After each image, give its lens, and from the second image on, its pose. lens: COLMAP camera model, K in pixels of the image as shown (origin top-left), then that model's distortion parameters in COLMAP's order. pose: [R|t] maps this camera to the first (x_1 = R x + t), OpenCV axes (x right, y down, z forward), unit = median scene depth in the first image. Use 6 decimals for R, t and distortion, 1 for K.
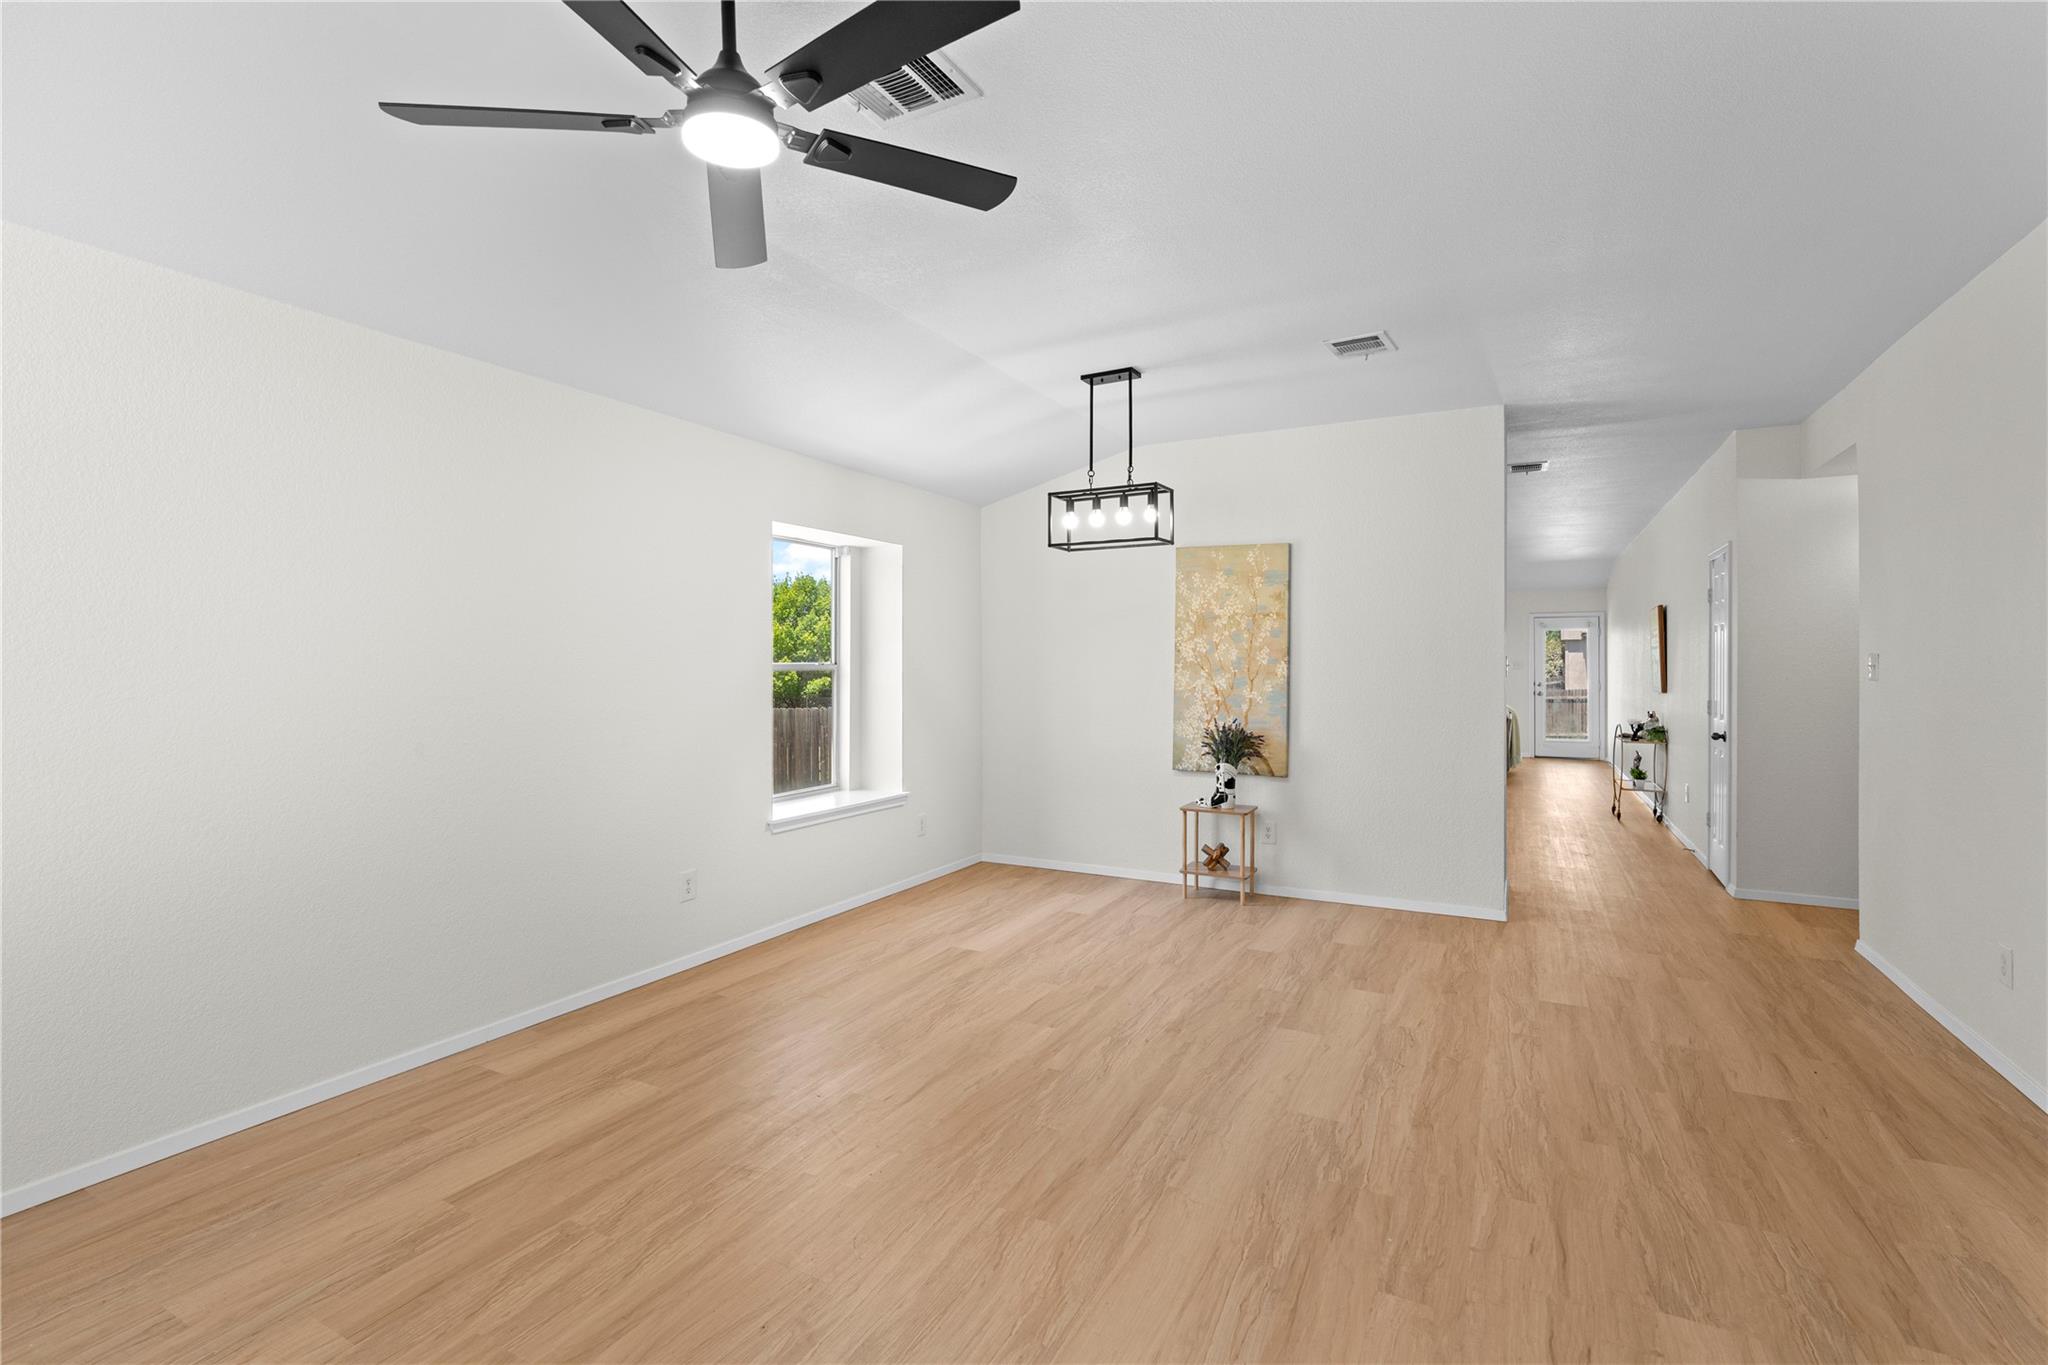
lens RADIAL K [[928.3, 0, 1013.9], [0, 928.3, 676.8], [0, 0, 1]] dist [-0.000487, 0.000886]
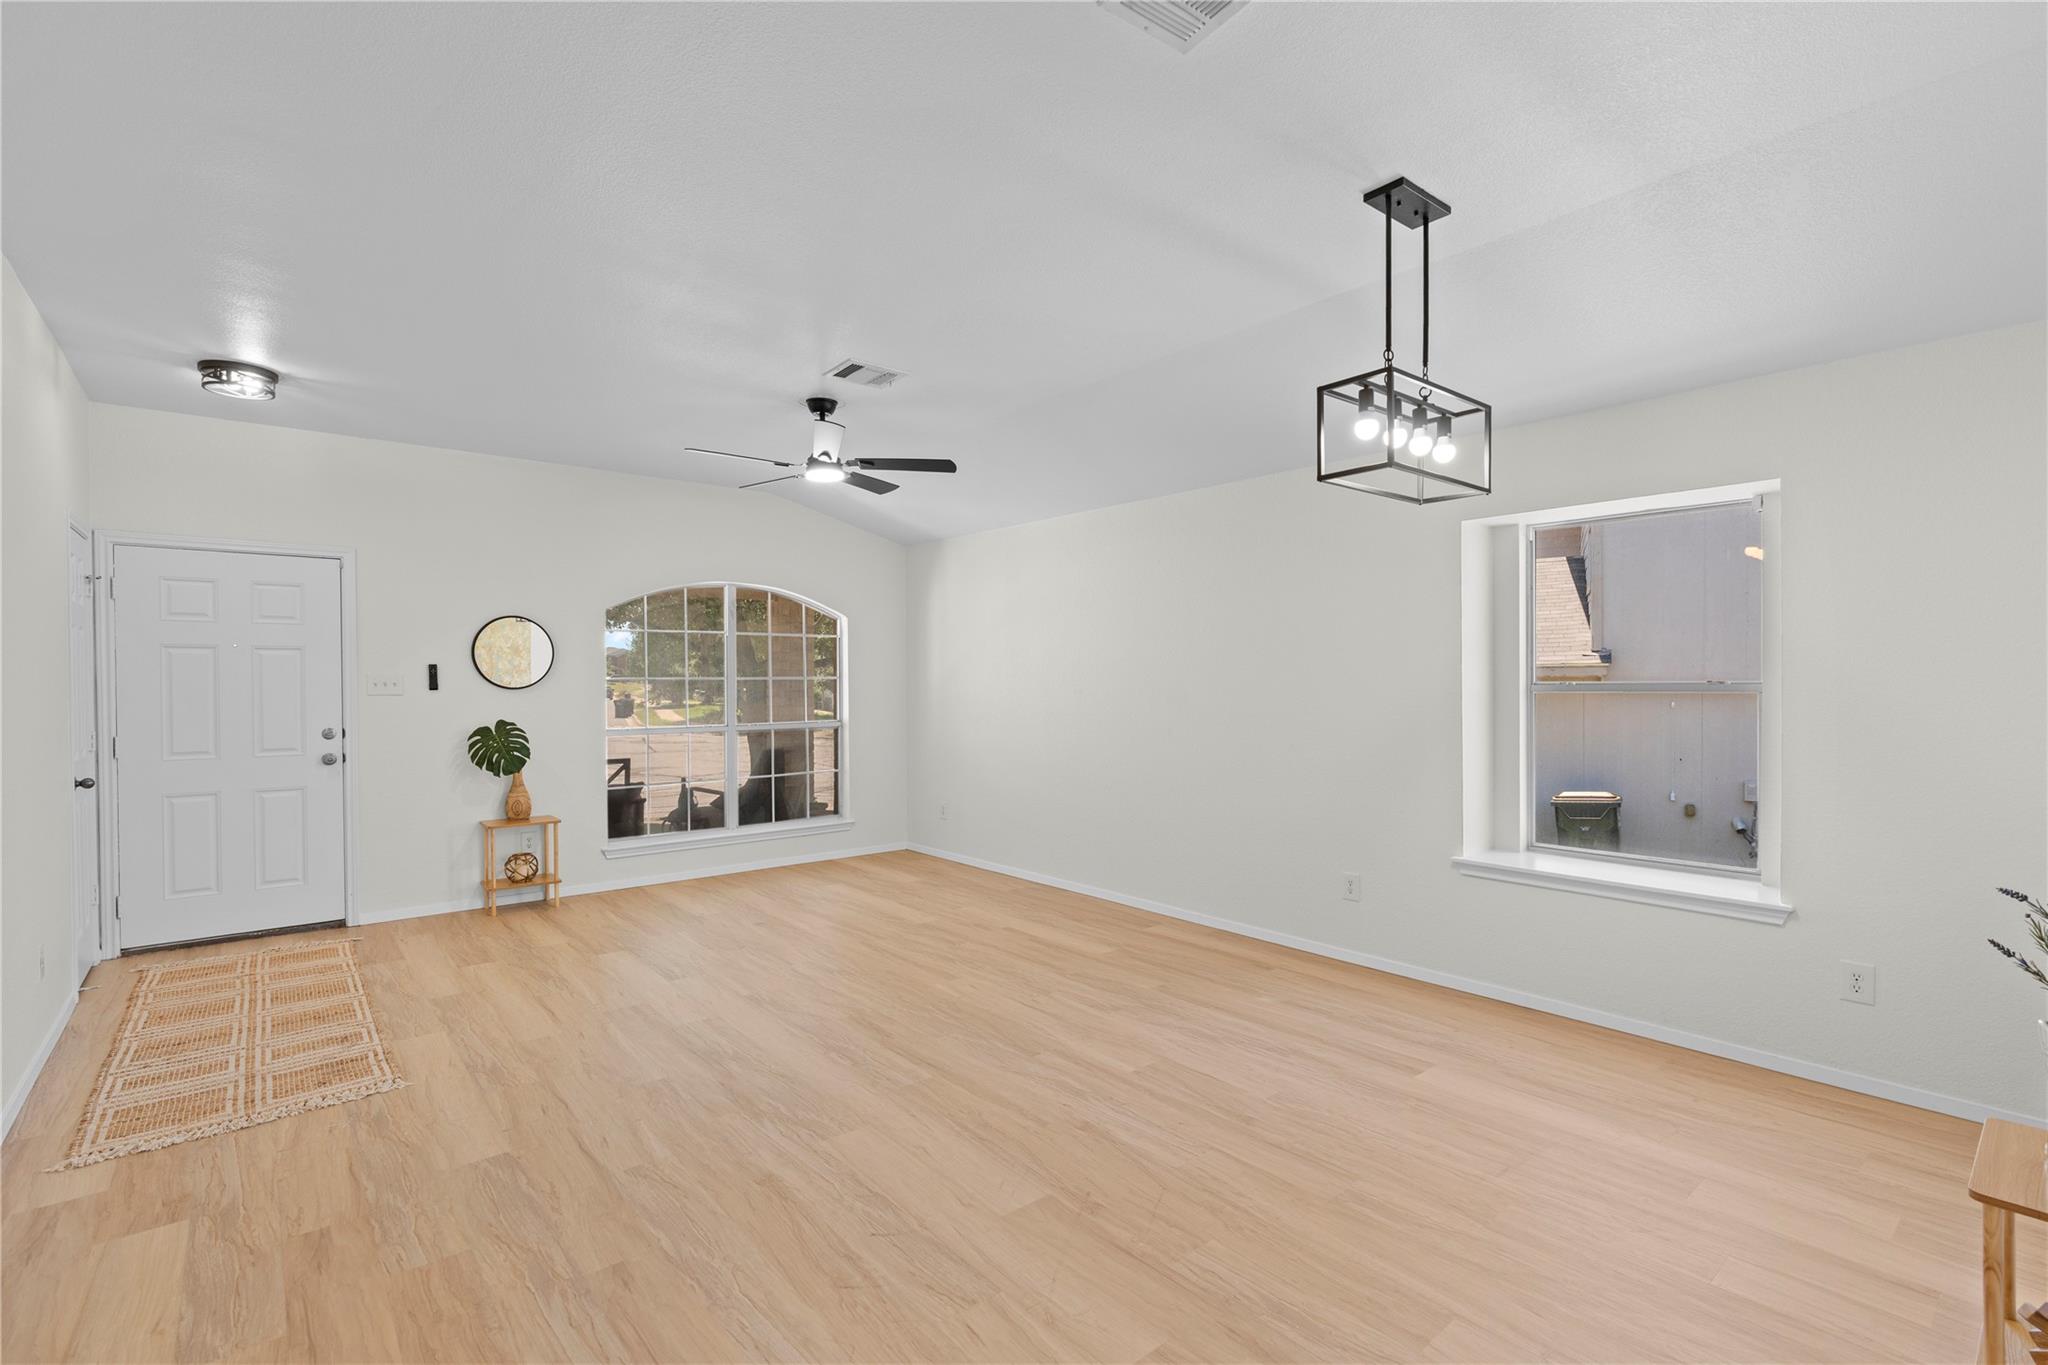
lens RADIAL K [[928.3, 0, 1013.9], [0, 928.3, 676.8], [0, 0, 1]] dist [-0.000487, 0.000886]
pose [[-0.378780, -0.006488, -0.925464, 1.196035], [-0.010056, 0.999945, -0.002894, -0.015977], [0.925432, 0.008210, -0.378824, 1.562941]]
